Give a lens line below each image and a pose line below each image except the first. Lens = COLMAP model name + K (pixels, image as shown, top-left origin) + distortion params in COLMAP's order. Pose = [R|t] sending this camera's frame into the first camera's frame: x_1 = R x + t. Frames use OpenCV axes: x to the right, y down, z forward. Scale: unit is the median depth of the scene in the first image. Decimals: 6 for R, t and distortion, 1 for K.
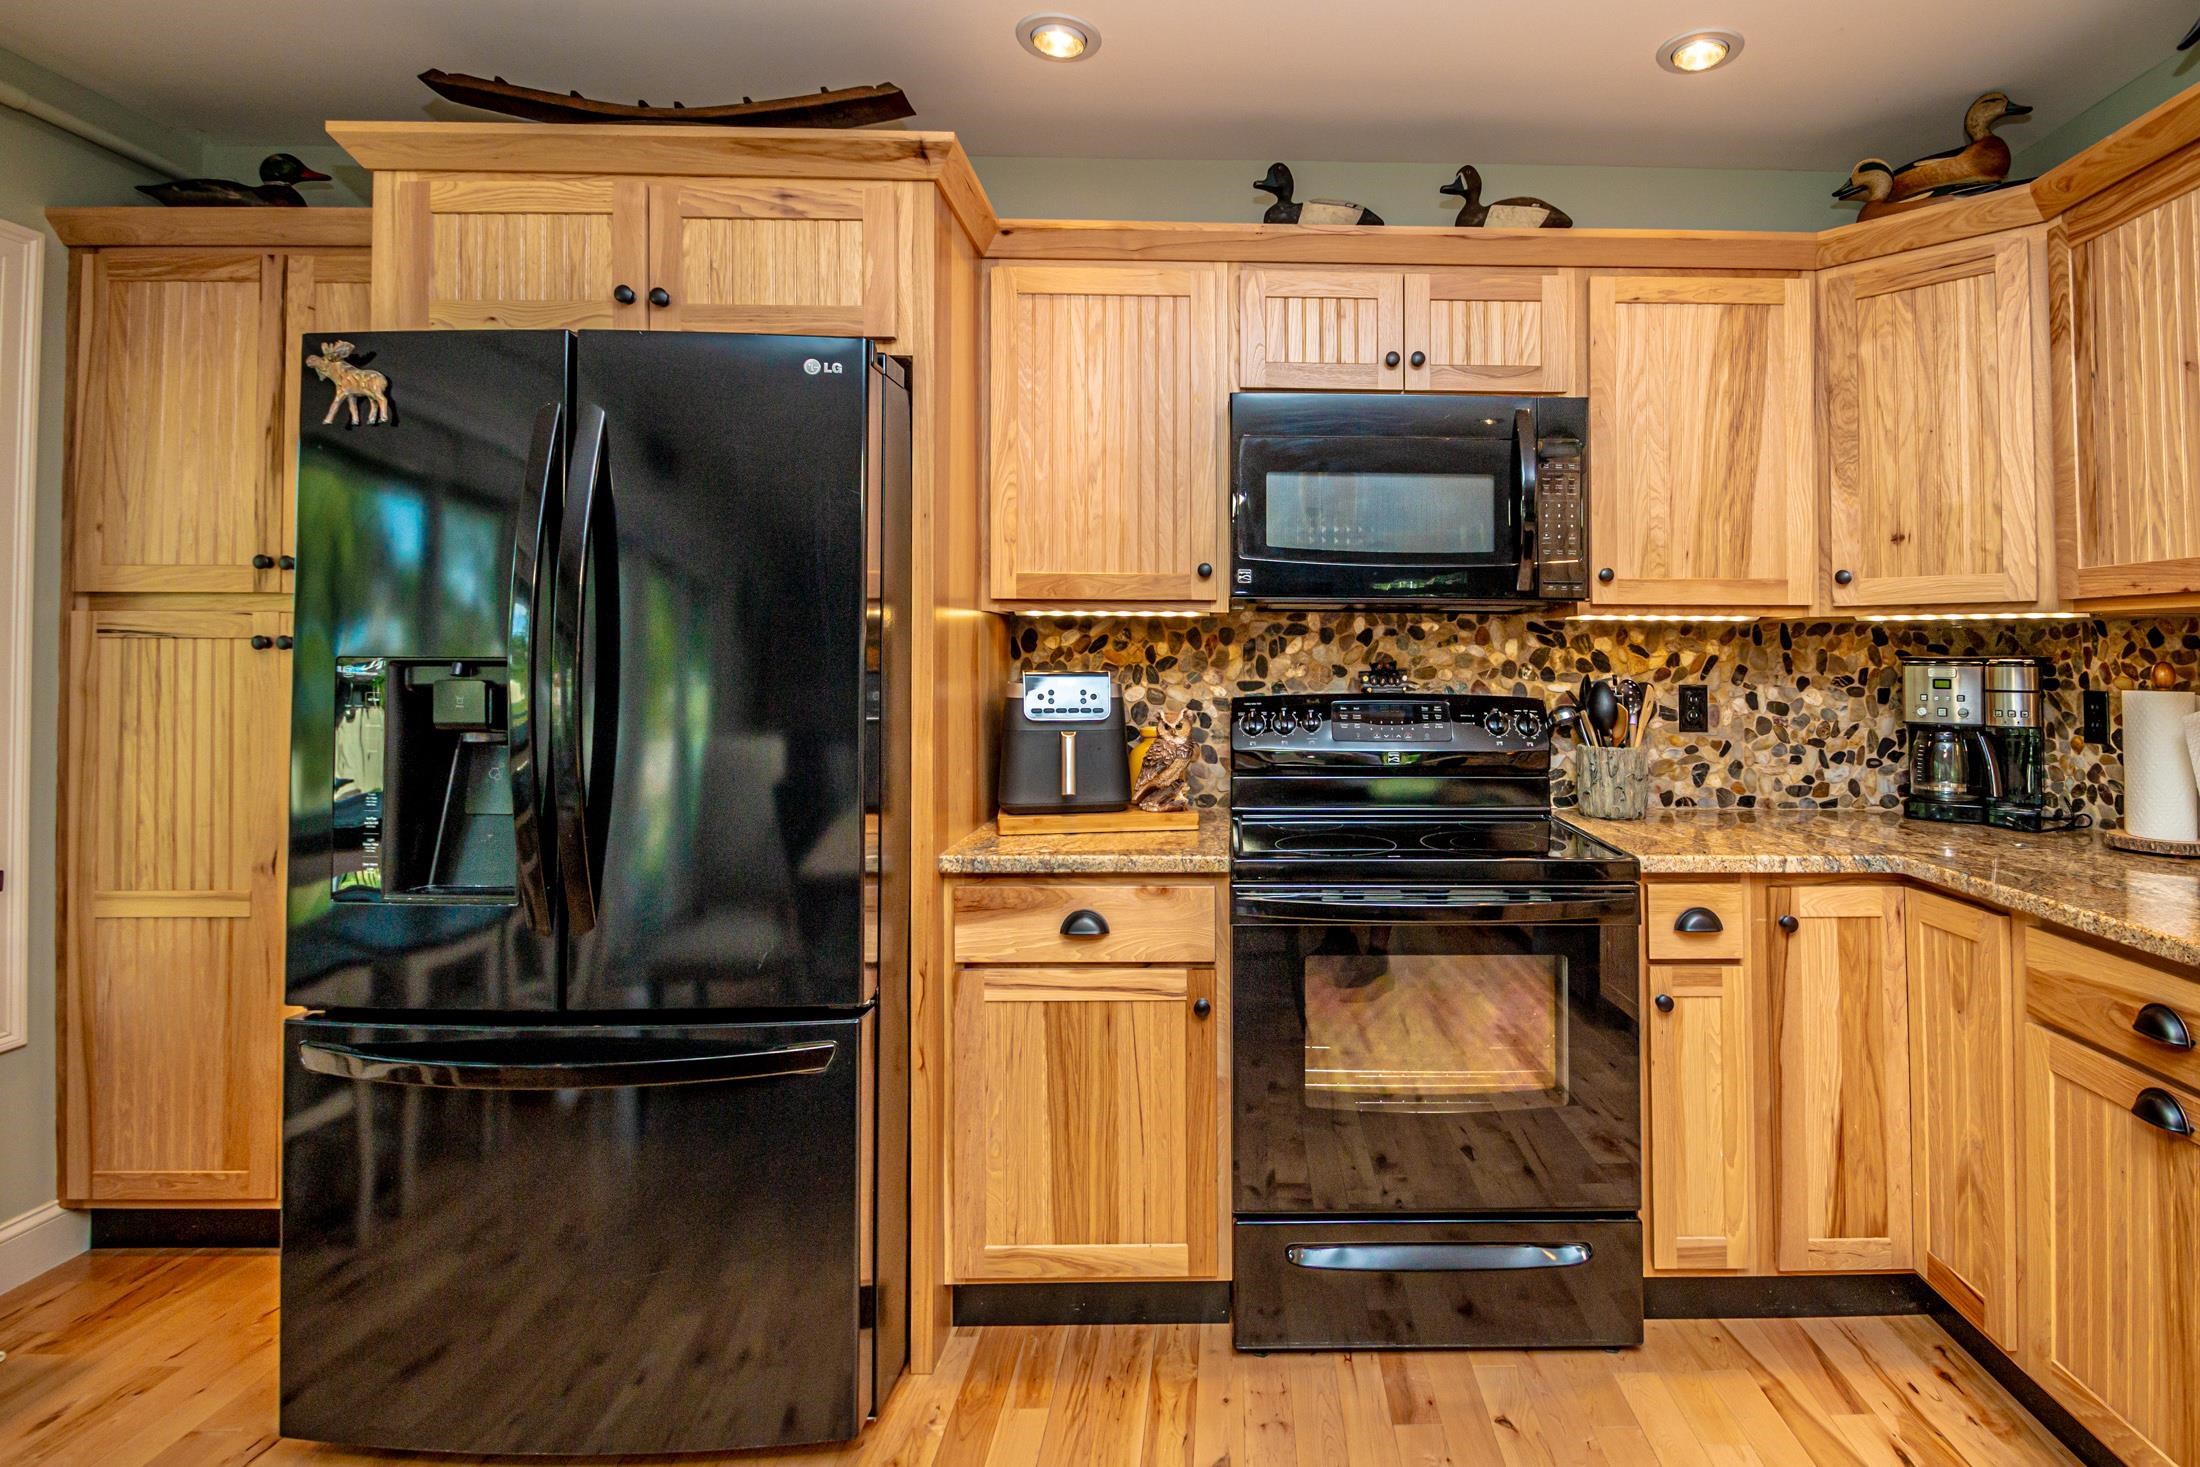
lens RADIAL K [[1092.1, 0, 1278.2], [0, 1092.1, 643.7], [0, 0, 1]] dist [-0.025012, -0.000344]
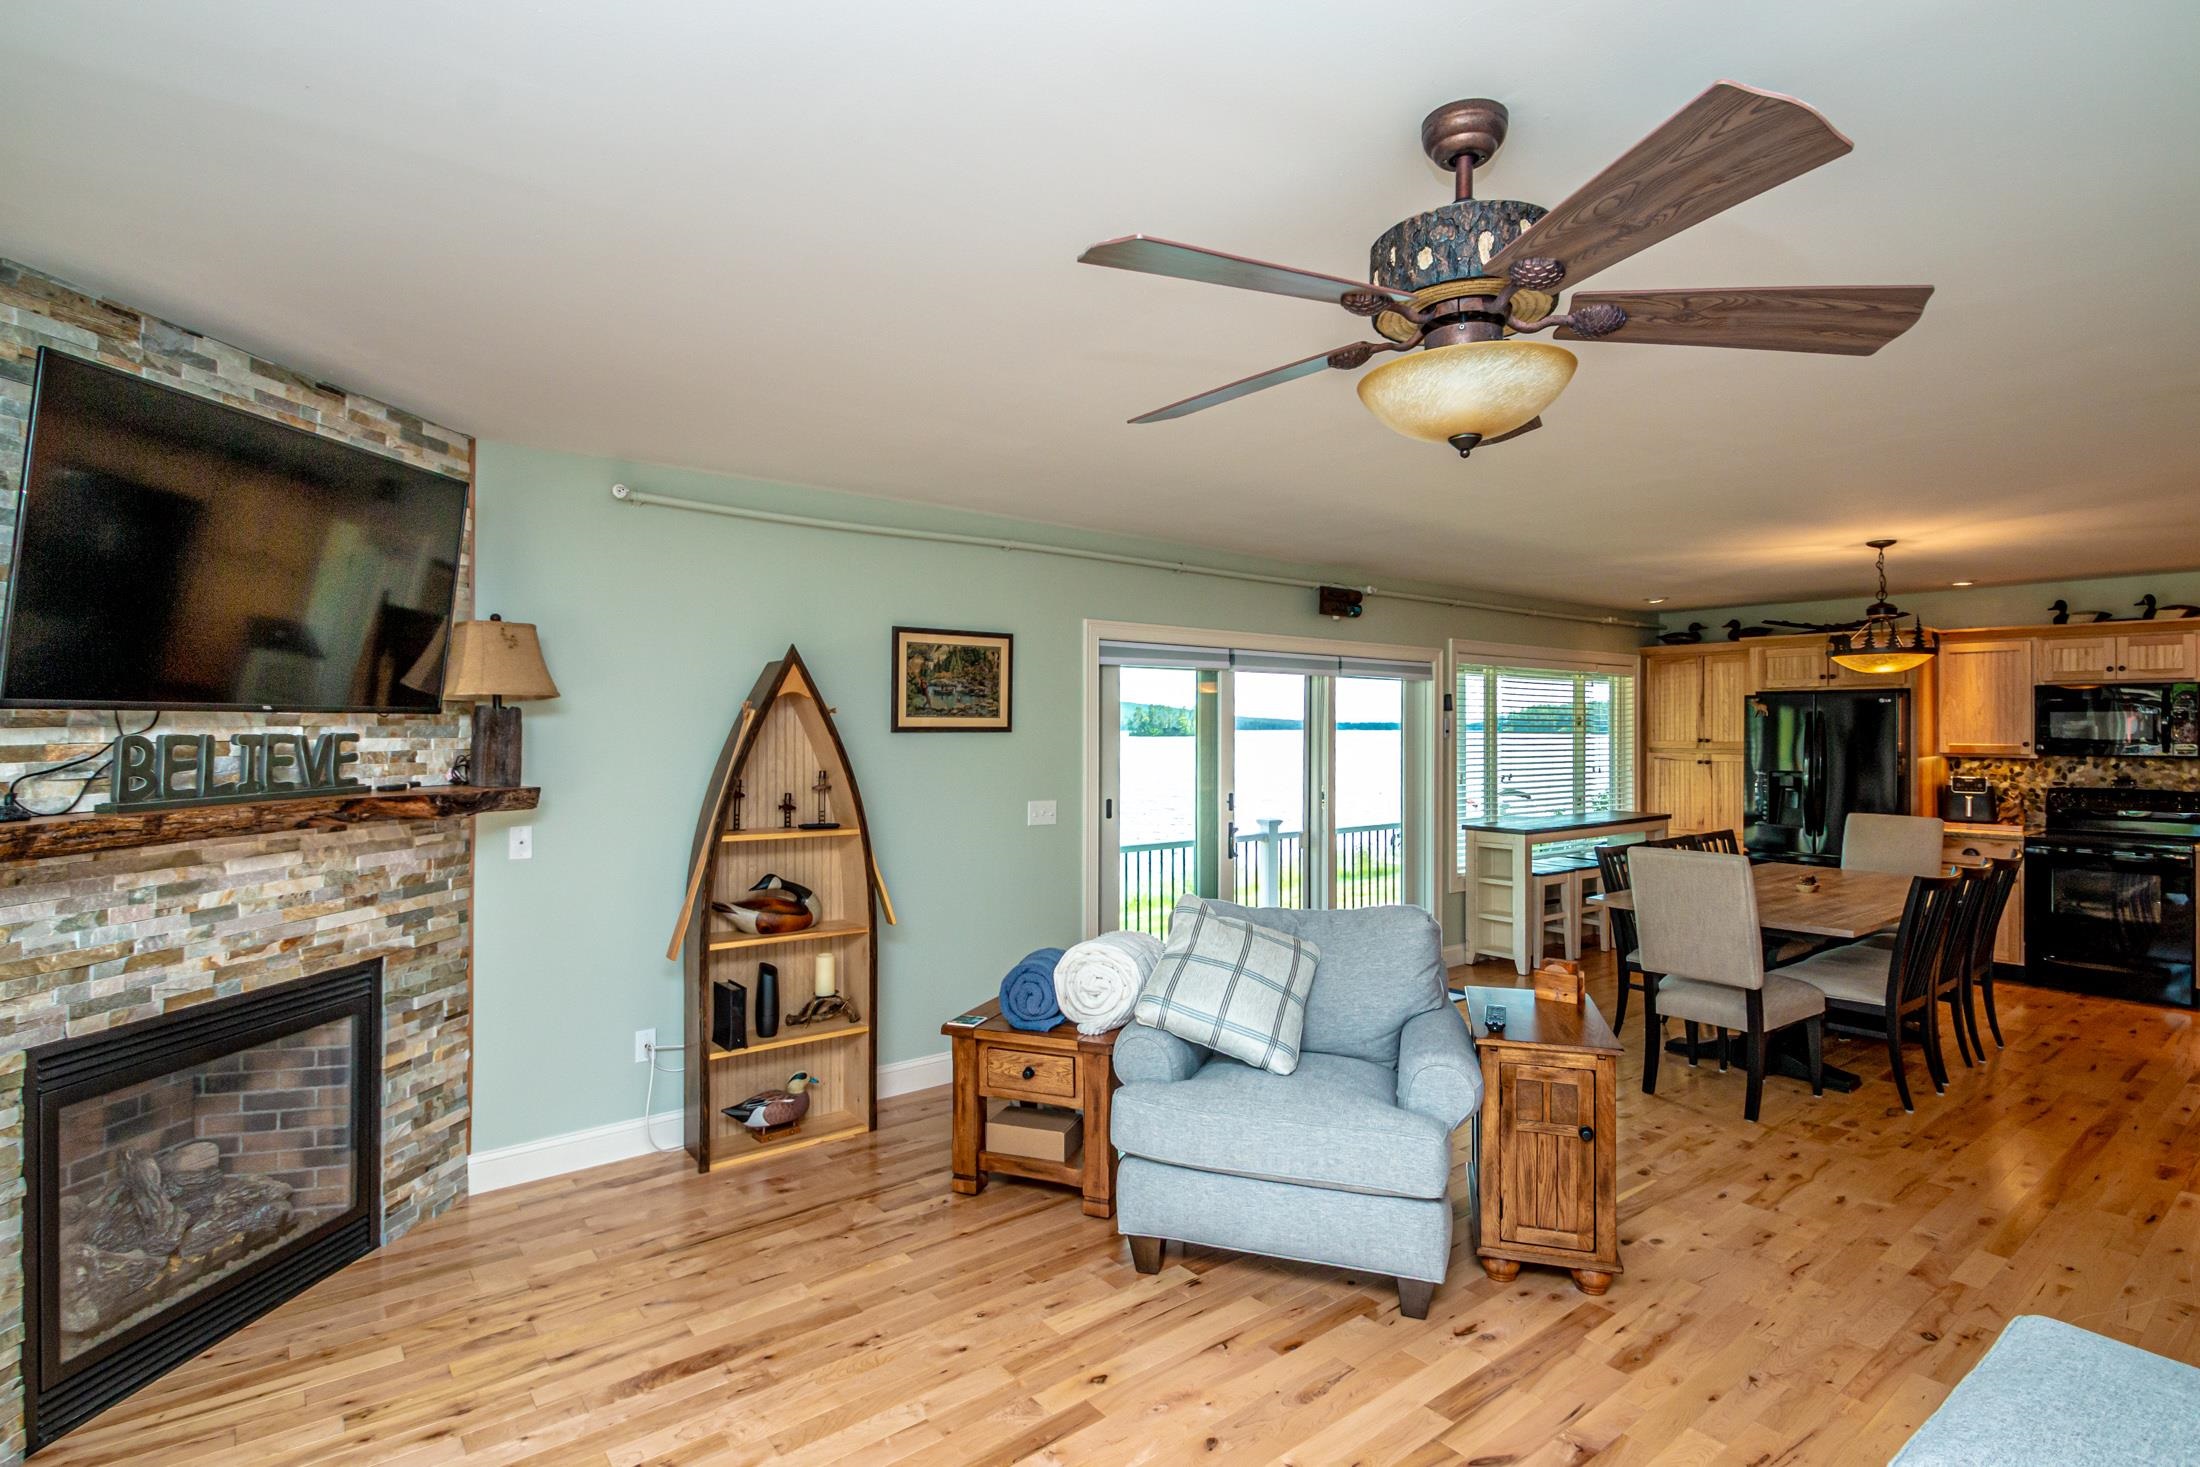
lens RADIAL K [[1082.2, 0, 1110.9], [0, 1082.2, 732.6], [0, 0, 1]] dist [-0.002470, -0.002702]
pose [[0.588860, -0.000687, -0.808234, 0.827479], [0.005956, 0.999976, 0.003489, -0.121837], [0.808213, -0.006868, 0.588850, -2.699988]]
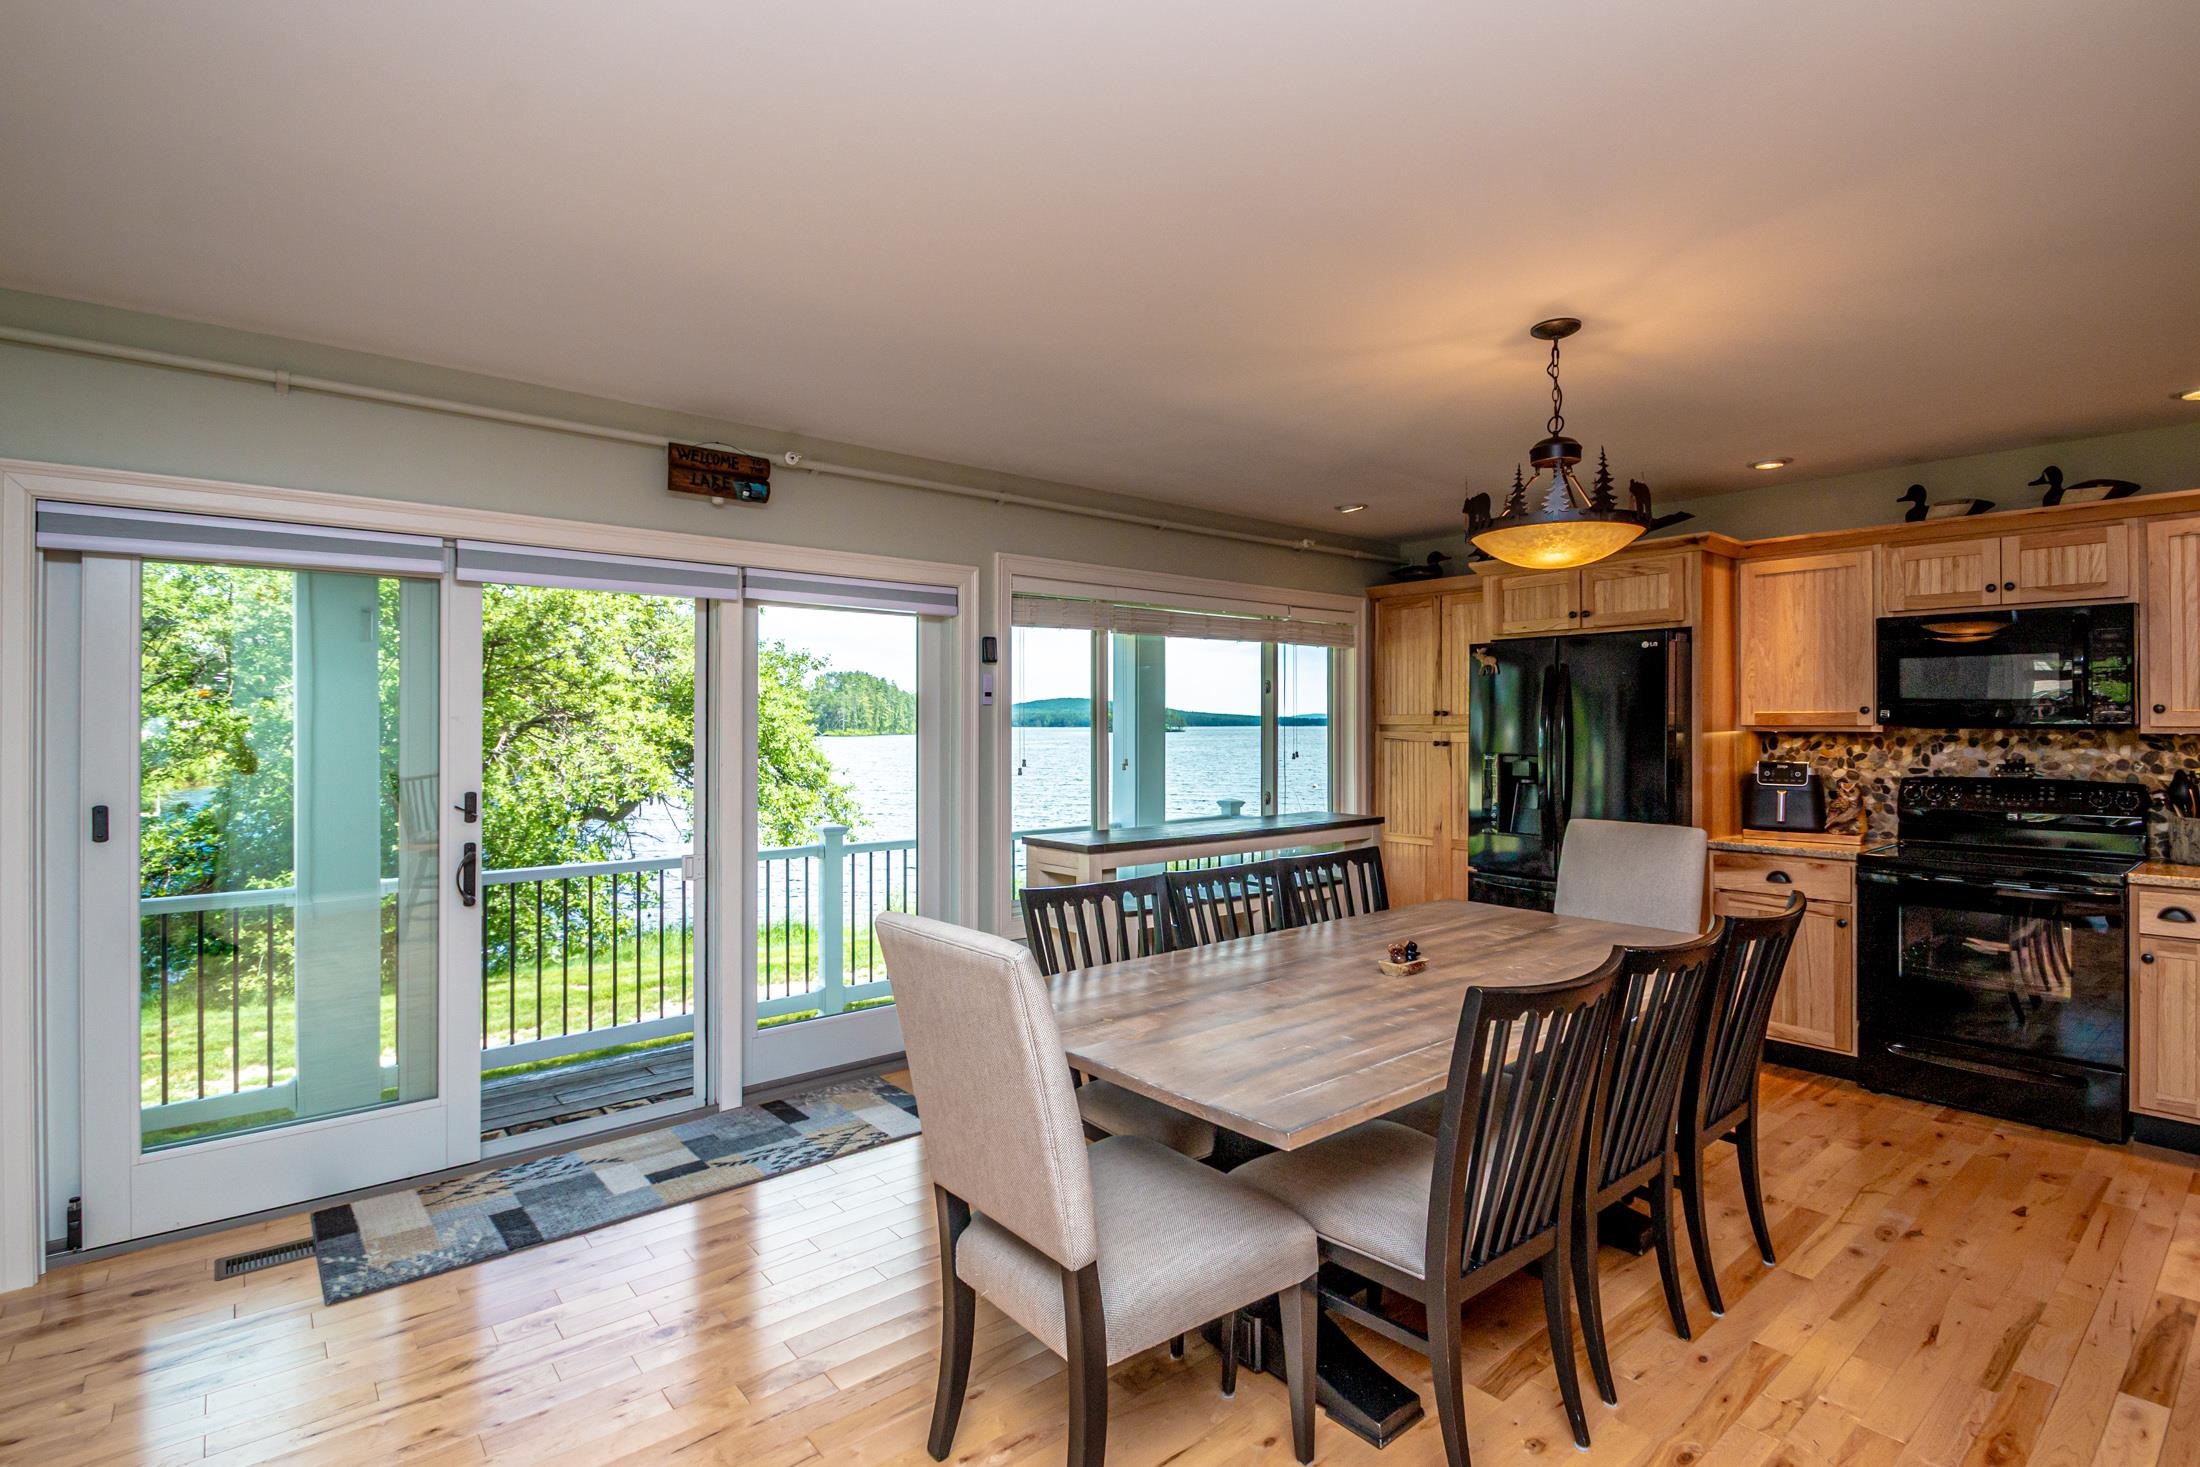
lens RADIAL K [[1037.4, 0, 1091.5], [0, 1037.4, 731.6], [0, 0, 1]] dist [-0.002949, -0.001089]
pose [[0.595539, -0.000944, -0.803326, 0.578151], [0.009161, 0.999942, 0.005616, -0.050764], [0.803274, -0.010704, 0.595513, -1.161145]]
